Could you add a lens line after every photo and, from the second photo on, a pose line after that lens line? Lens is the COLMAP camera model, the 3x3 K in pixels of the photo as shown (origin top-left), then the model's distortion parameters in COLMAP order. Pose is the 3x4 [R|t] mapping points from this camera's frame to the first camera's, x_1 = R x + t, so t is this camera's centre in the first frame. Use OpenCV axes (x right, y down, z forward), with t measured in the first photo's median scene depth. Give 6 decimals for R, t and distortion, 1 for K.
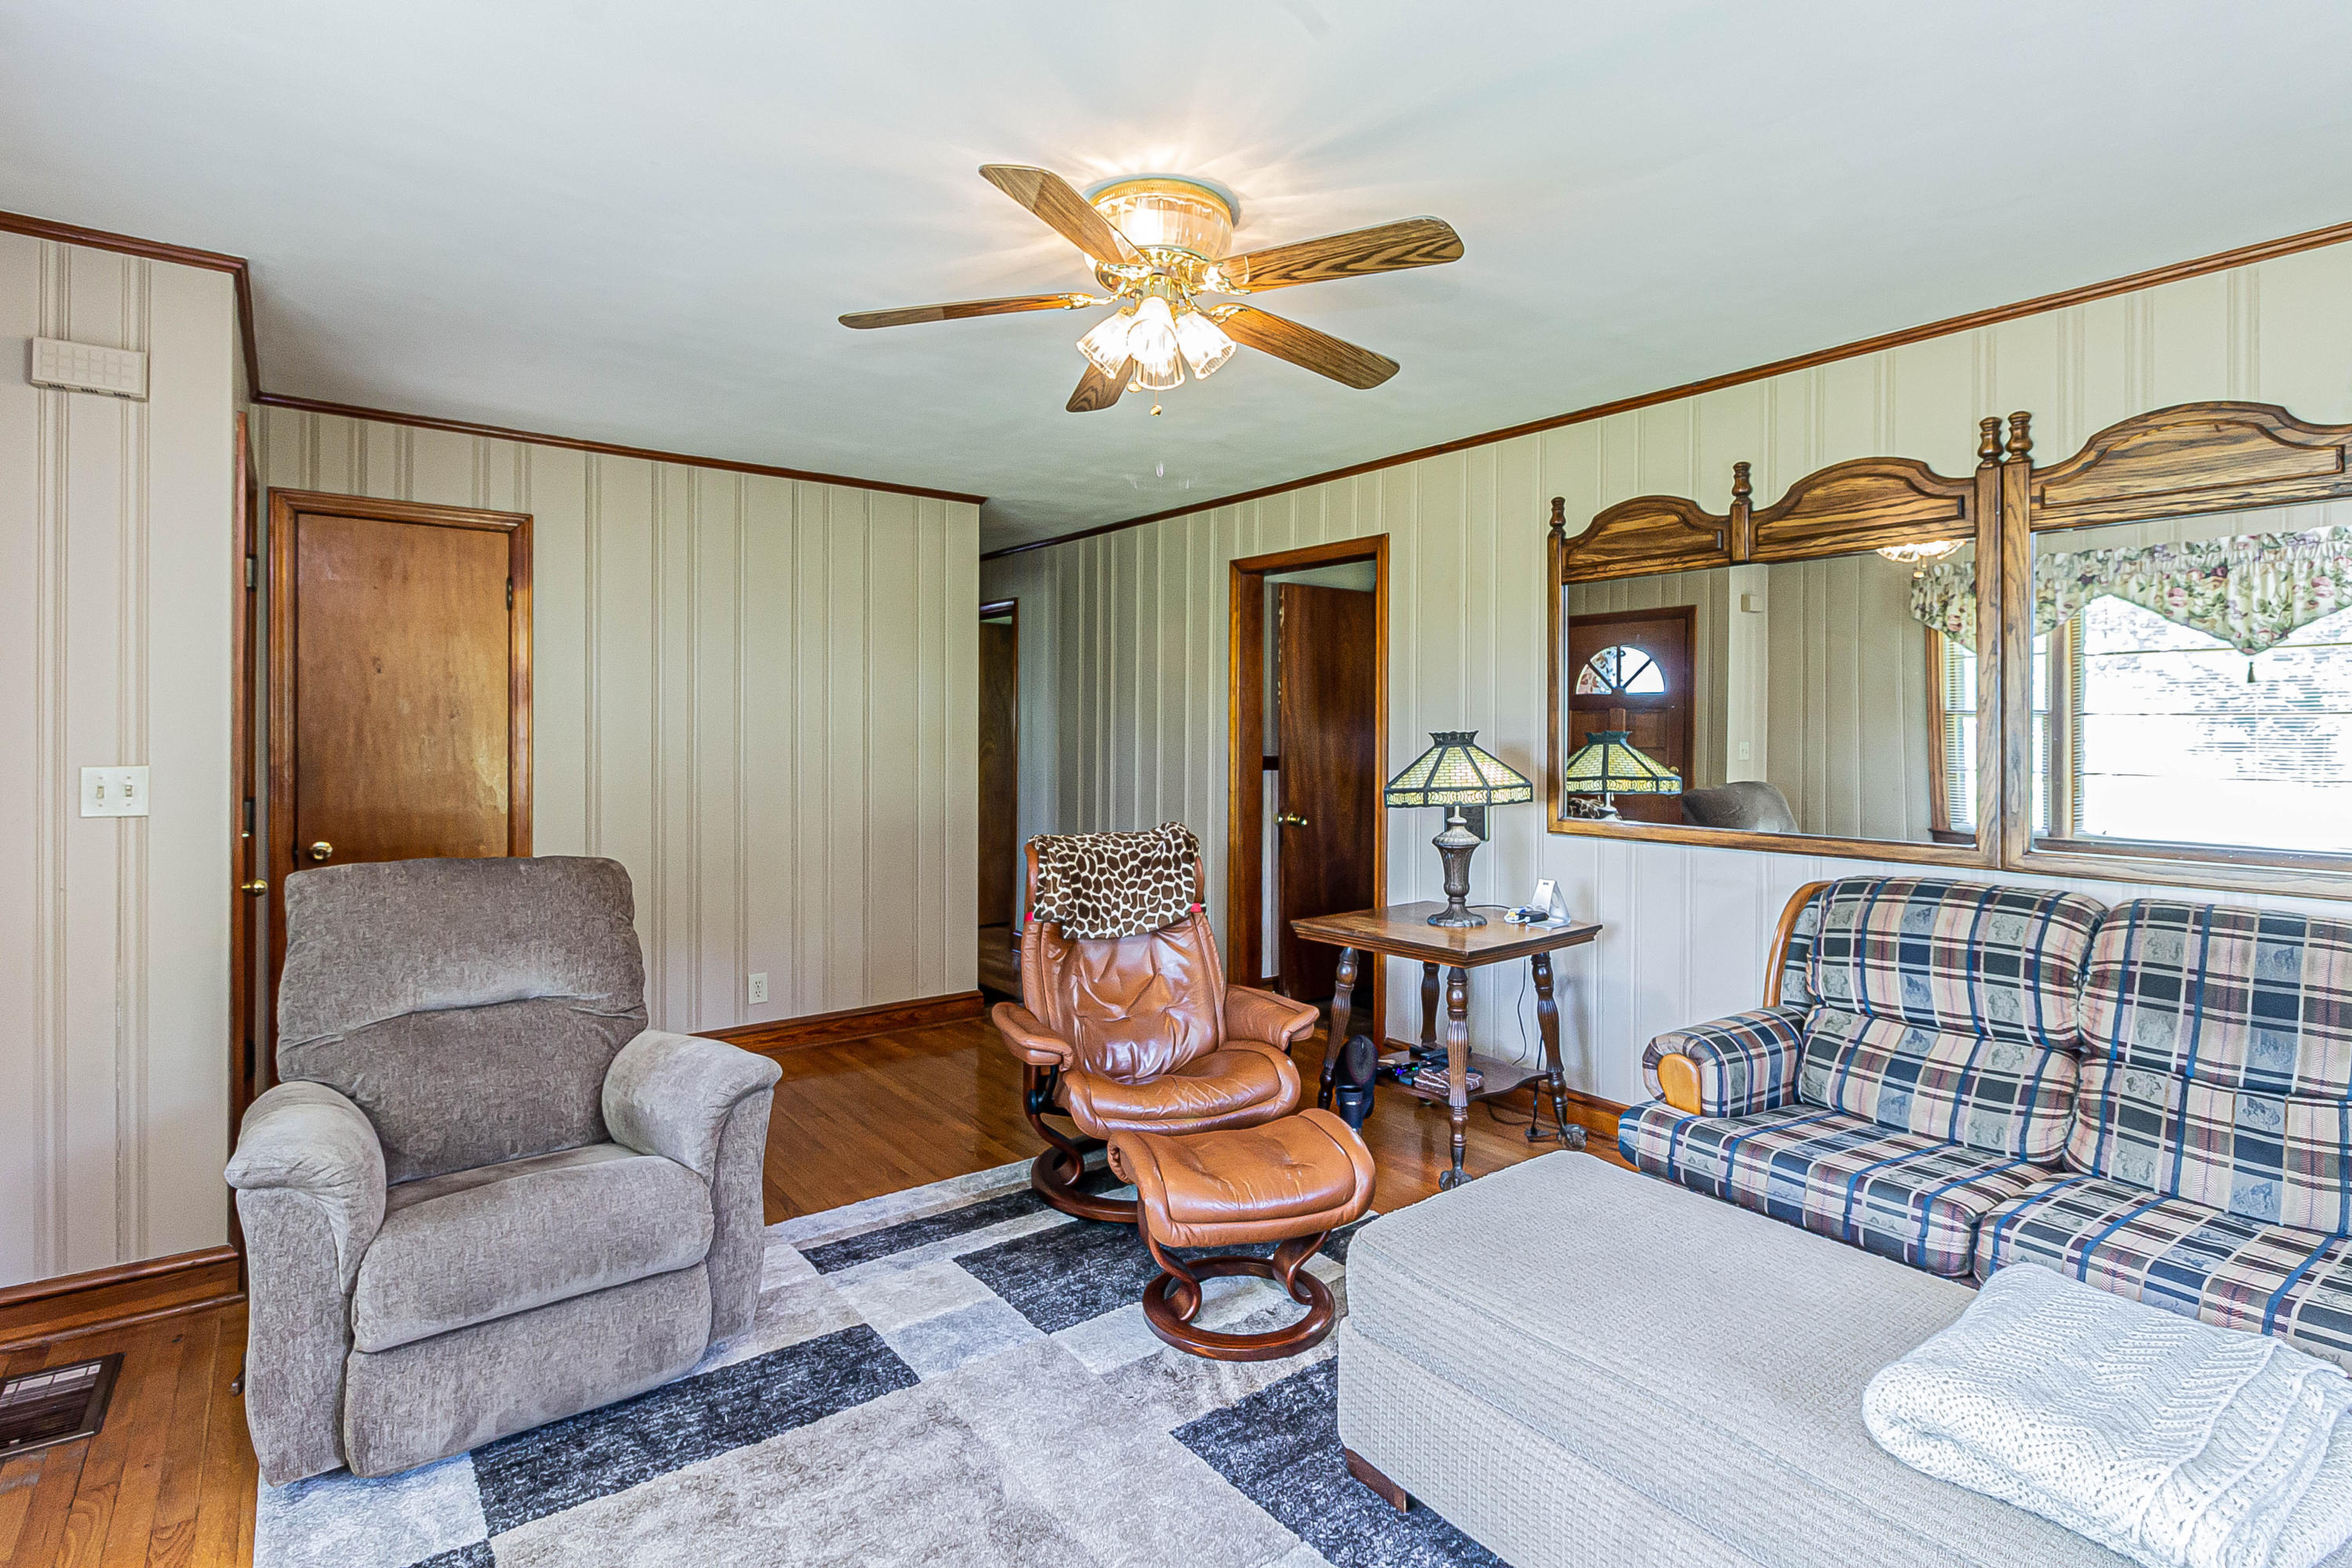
lens RADIAL K [[1141.4, 0, 1178.4], [0, 1141.4, 730.1], [0, 0, 1]] dist [0.000545, -0.004088]
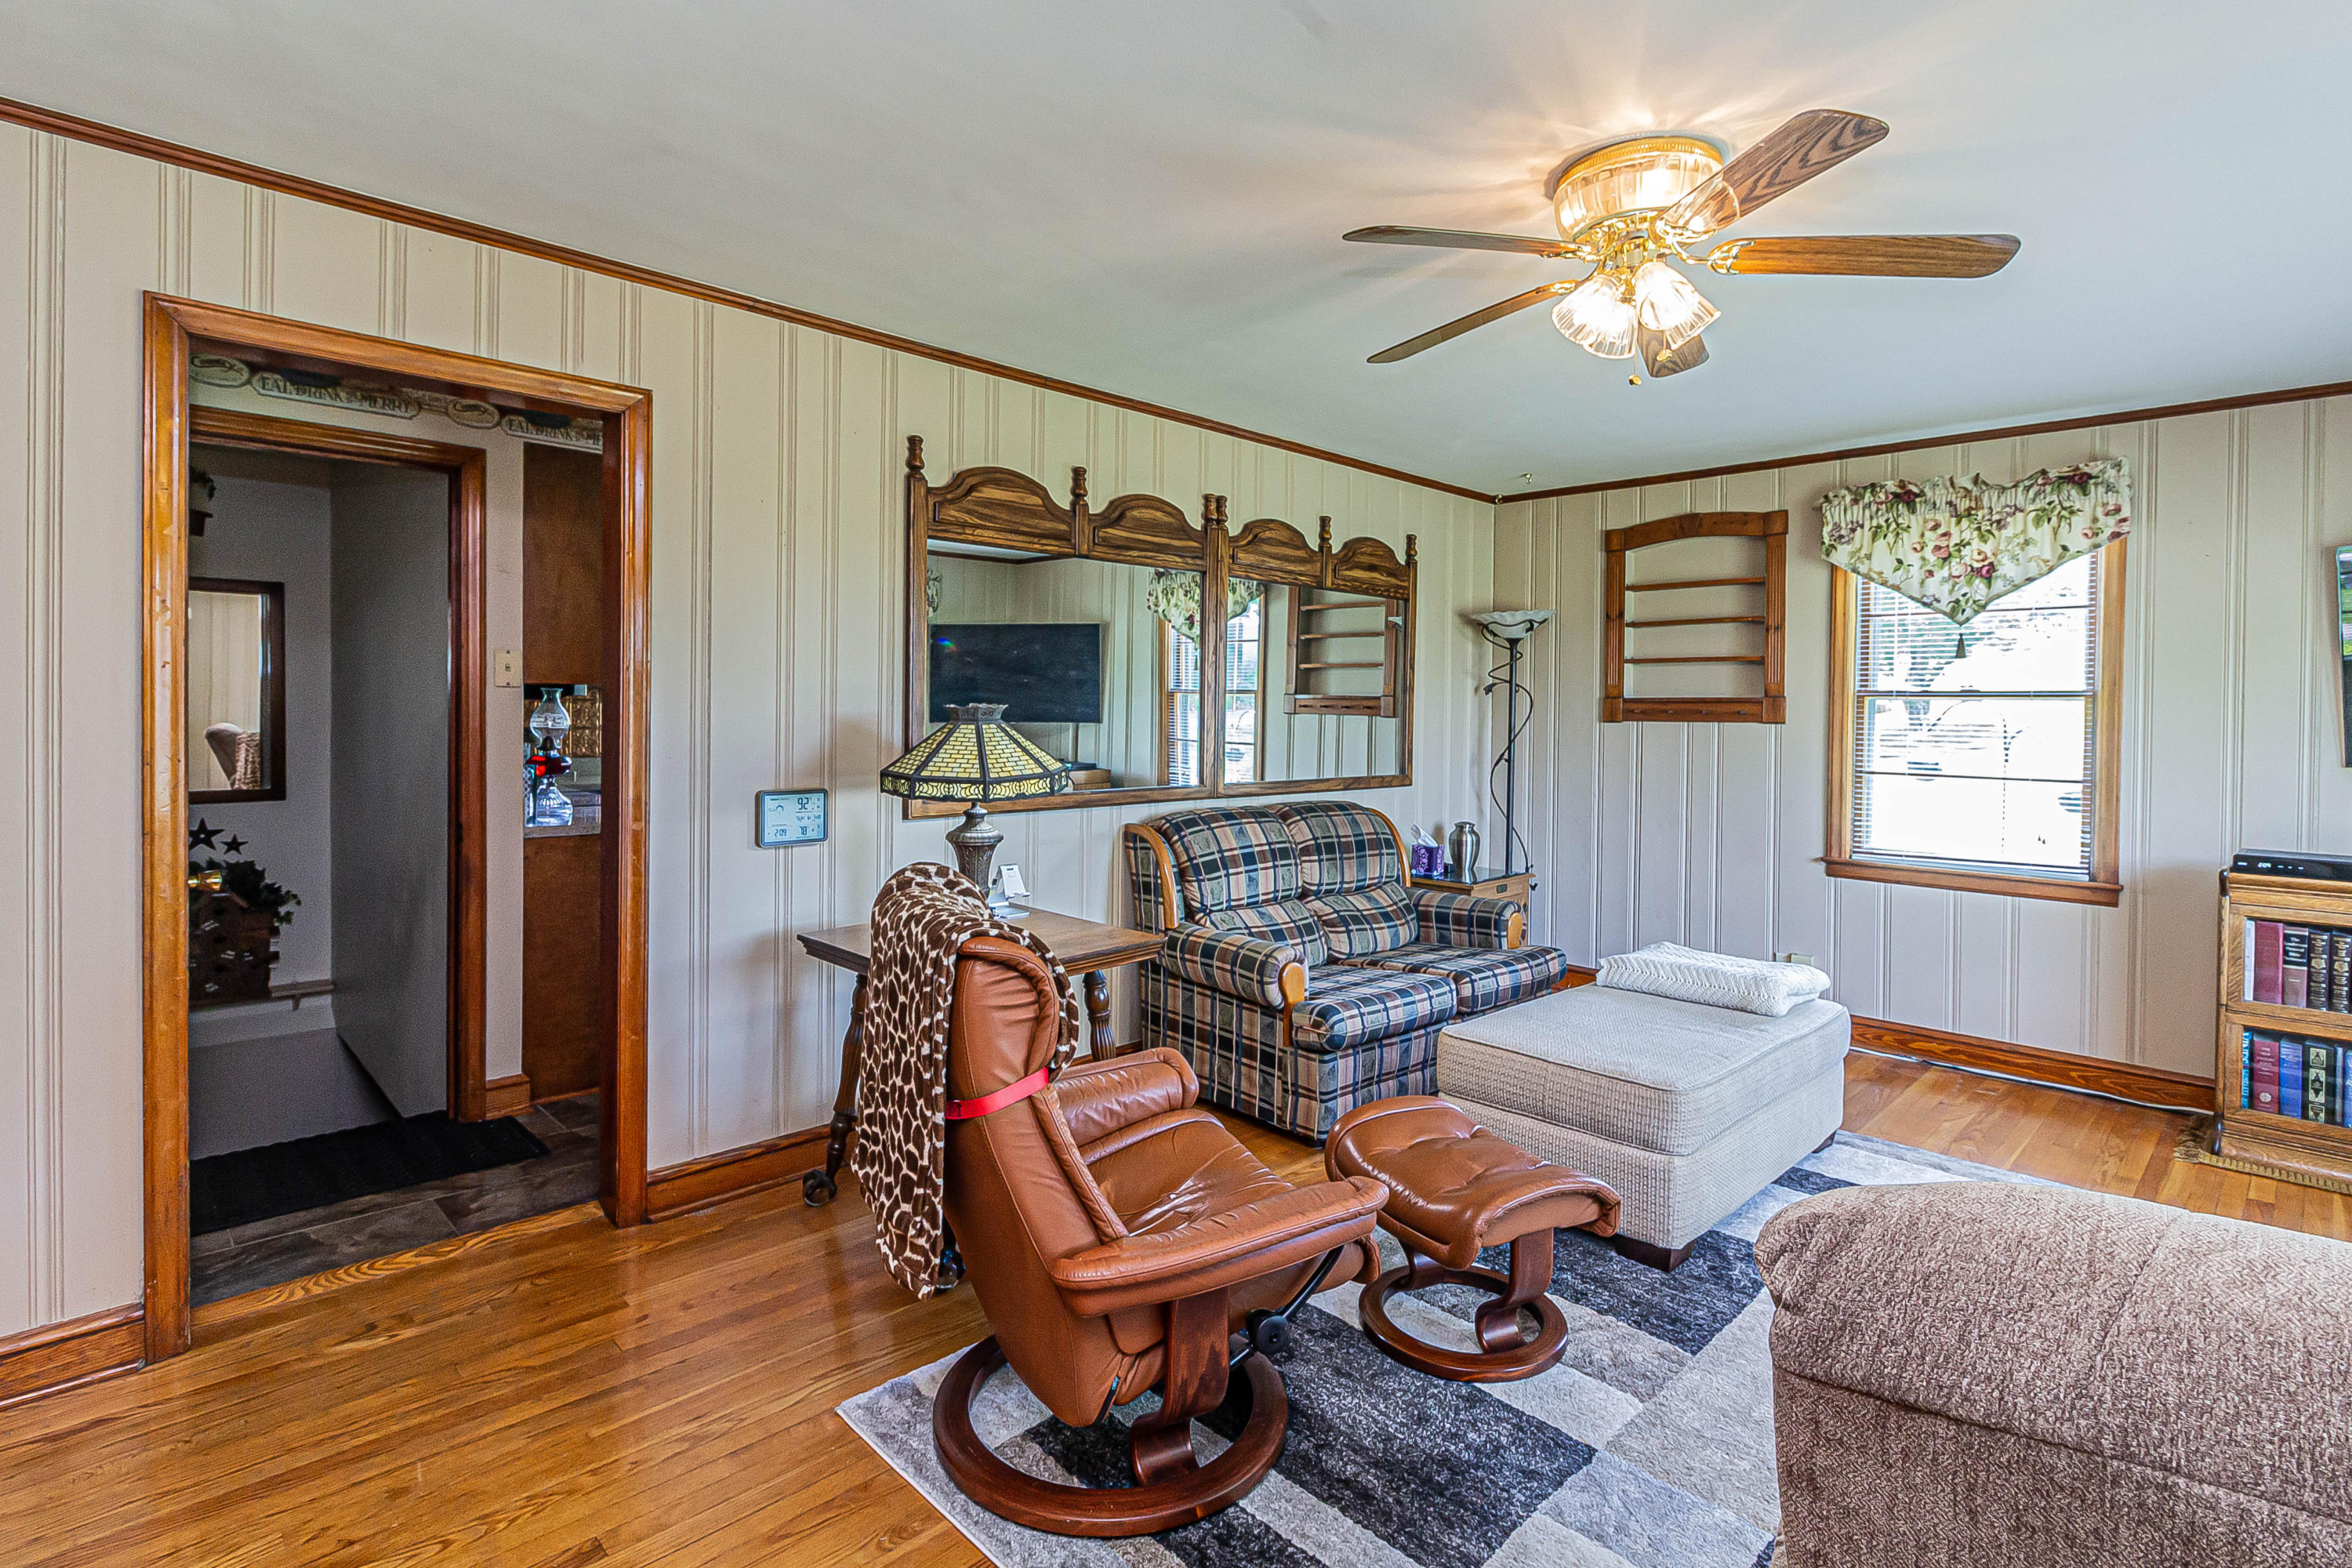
lens RADIAL K [[1141.4, 0, 1178.4], [0, 1141.4, 730.1], [0, 0, 1]] dist [0.000545, -0.004088]
pose [[-0.110728, -0.025304, 0.993529, -0.665711], [-0.013440, 0.999623, 0.023962, -0.002098], [-0.993760, -0.010699, -0.111027, 1.053401]]
